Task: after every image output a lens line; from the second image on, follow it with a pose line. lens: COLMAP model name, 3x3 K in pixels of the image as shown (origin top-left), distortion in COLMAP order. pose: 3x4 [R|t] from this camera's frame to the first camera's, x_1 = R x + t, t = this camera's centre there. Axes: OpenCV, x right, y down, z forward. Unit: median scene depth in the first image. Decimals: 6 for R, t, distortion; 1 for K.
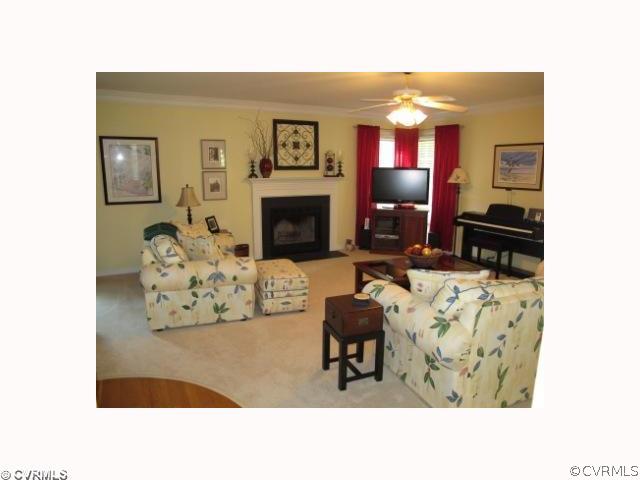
lens RADIAL K [[379.2, 0, 320.0], [0, 379.2, 240.0], [0, 0, 1]] dist [-0.120631, 0.000716]
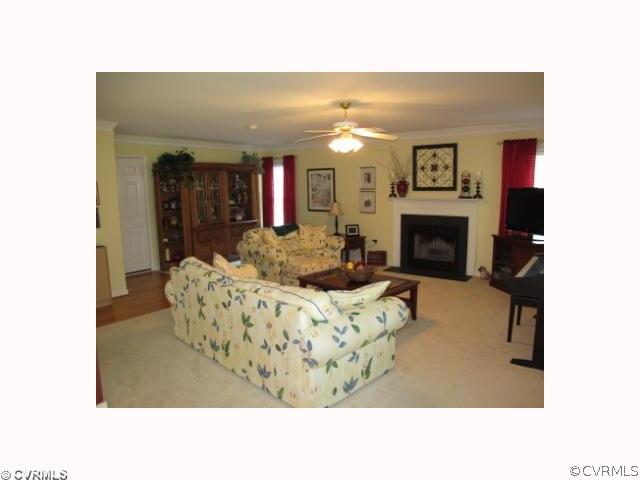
lens RADIAL K [[379.2, 0, 320.0], [0, 379.2, 240.0], [0, 0, 1]] dist [-0.120631, 0.000716]
pose [[0.405511, 0.118167, -0.906420, 0.798683], [-0.157261, 0.985843, 0.058165, -0.060948], [0.900461, 0.118958, 0.418353, 0.292261]]
